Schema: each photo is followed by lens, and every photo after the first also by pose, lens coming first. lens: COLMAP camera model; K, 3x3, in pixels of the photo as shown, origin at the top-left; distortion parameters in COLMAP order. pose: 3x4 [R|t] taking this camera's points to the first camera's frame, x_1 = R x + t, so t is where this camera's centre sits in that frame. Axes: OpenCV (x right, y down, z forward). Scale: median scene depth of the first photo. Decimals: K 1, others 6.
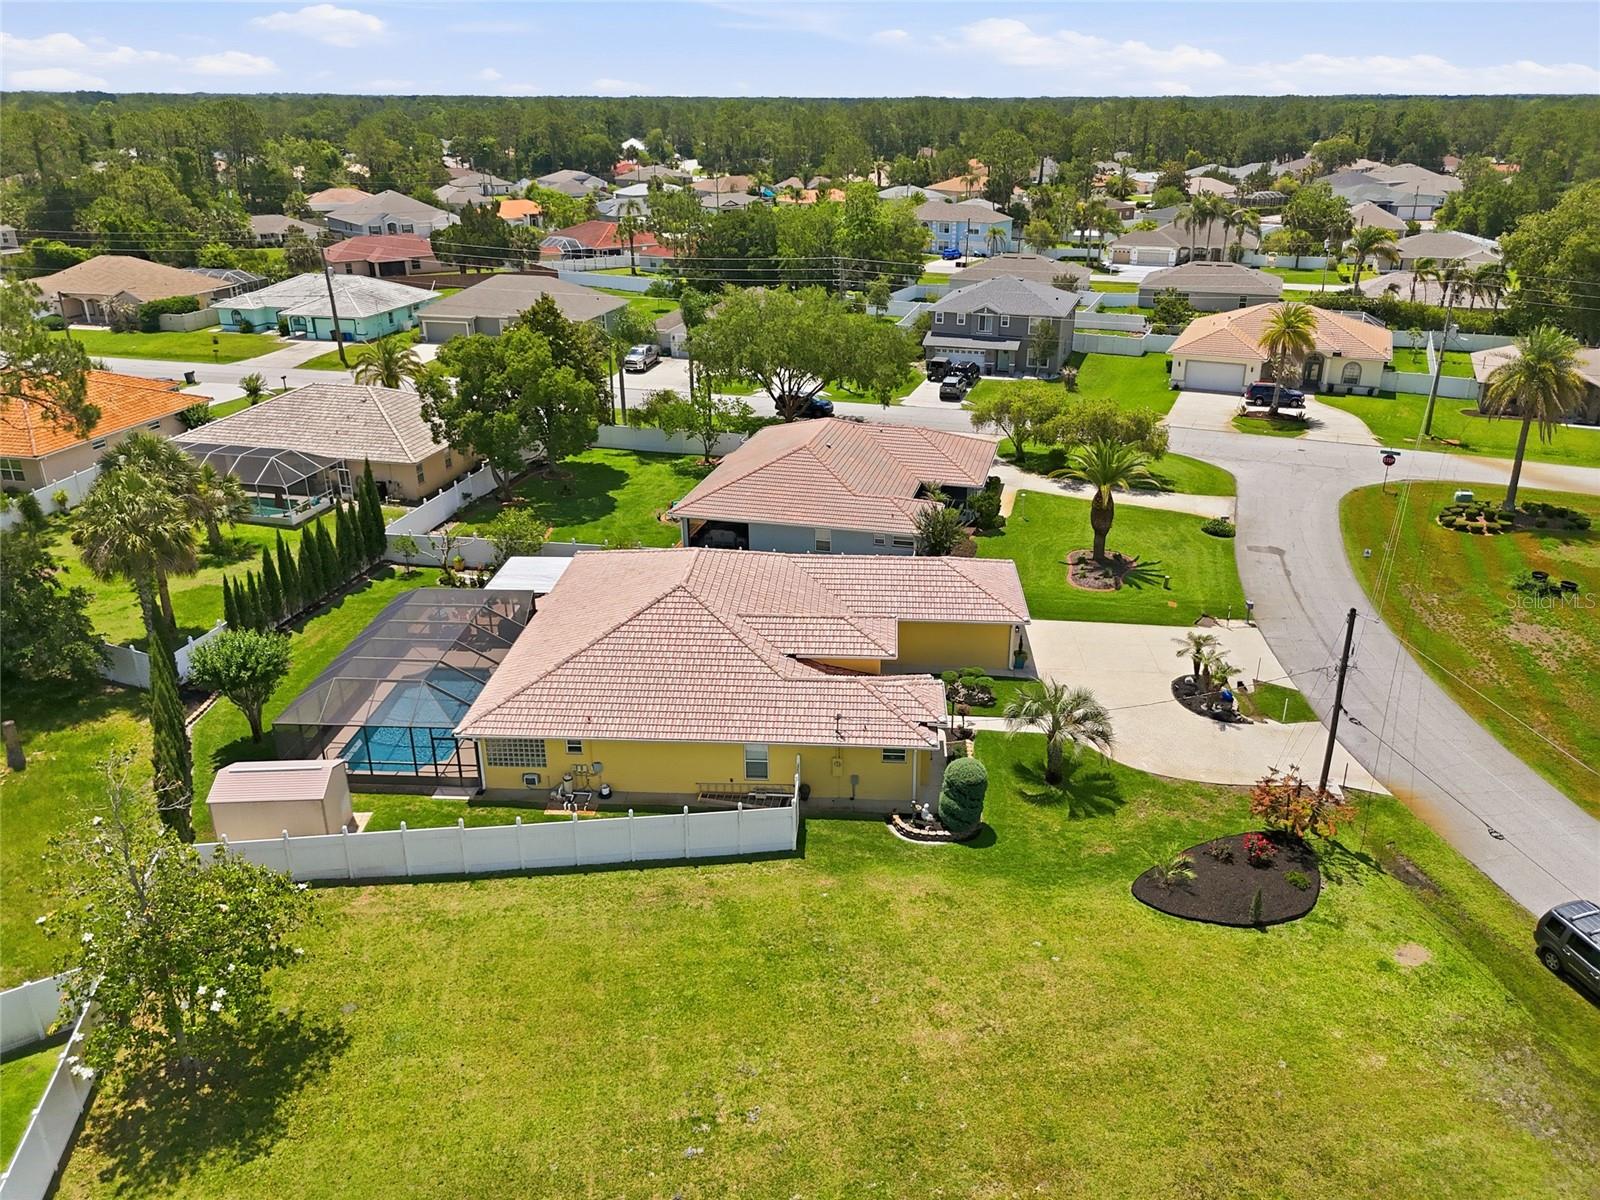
lens RADIAL K [[1161.7, 0, 800.0], [0, 1161.7, 600.0], [0, 0, 1]] dist [0.066633, -0.077465]
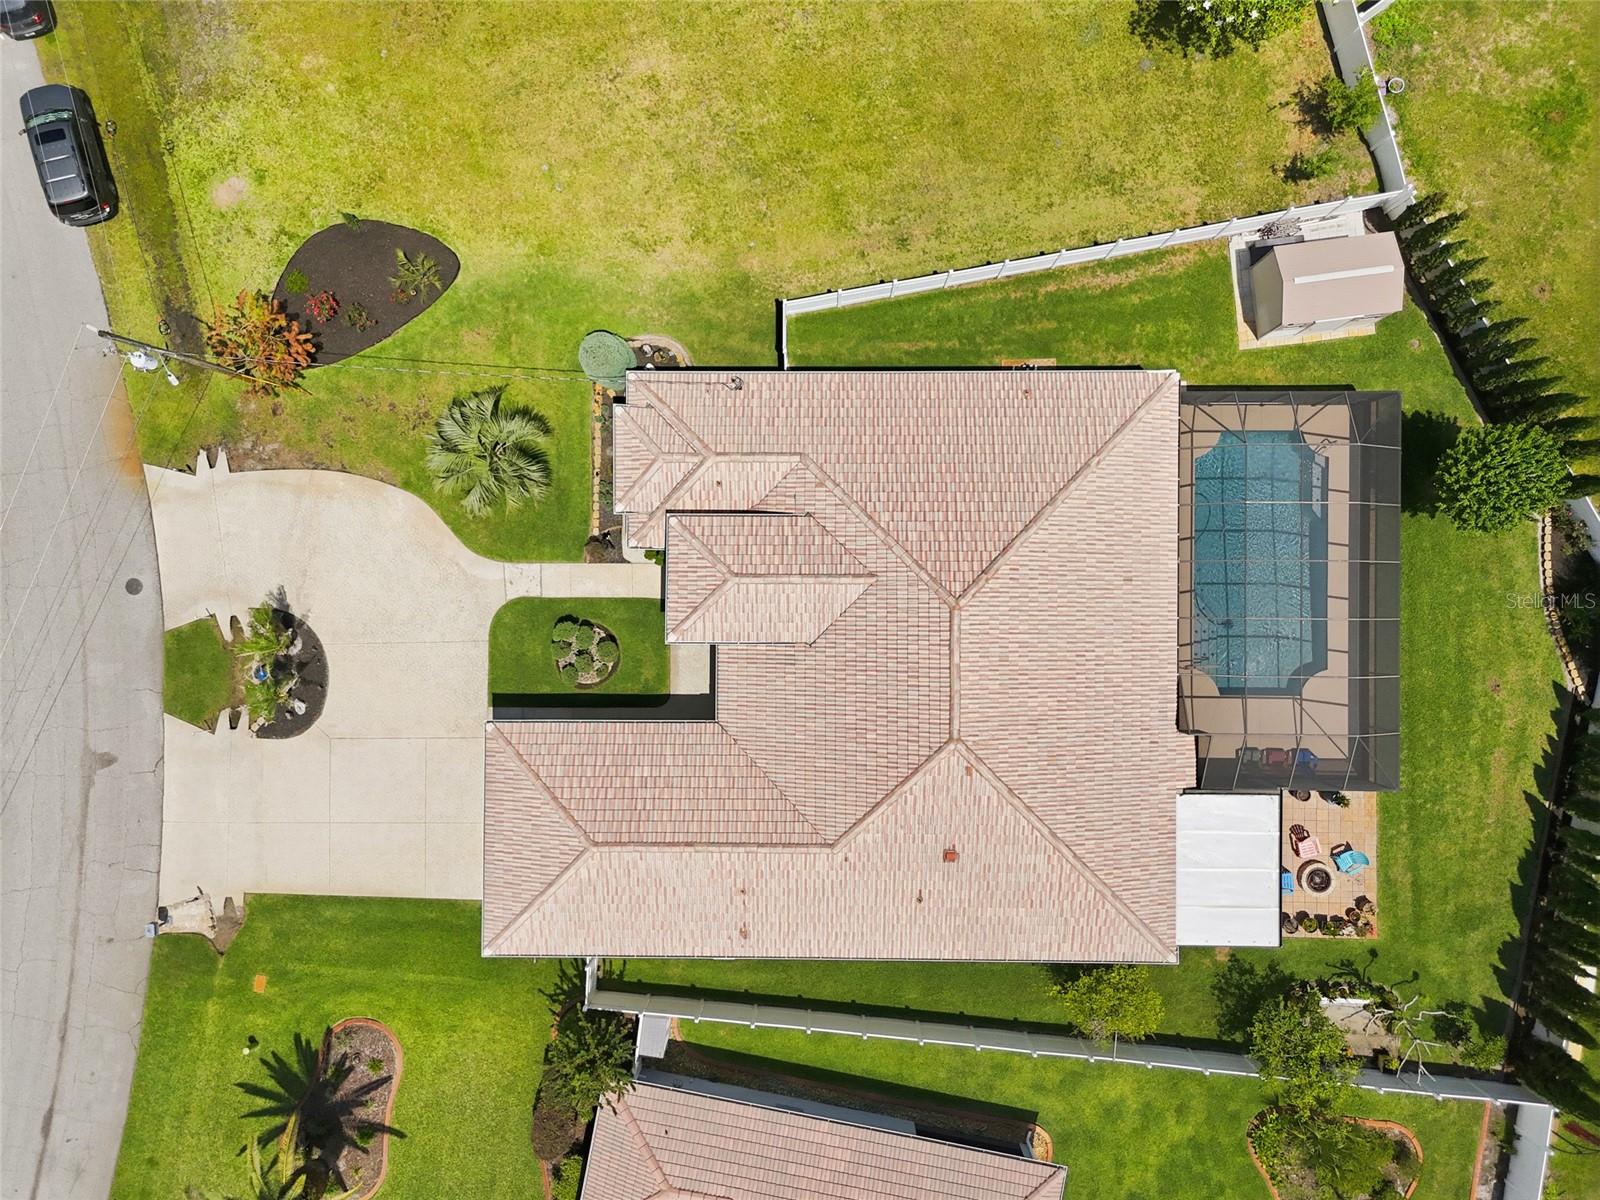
lens RADIAL K [[1161.7, 0, 800.0], [0, 1161.7, 600.0], [0, 0, 1]] dist [0.066633, -0.077465]
pose [[-0.998049, 0.060684, 0.014710, -0.018483], [-0.011034, -0.403265, 0.915017, -0.891020], [0.061459, 0.913069, 0.403147, 0.929278]]
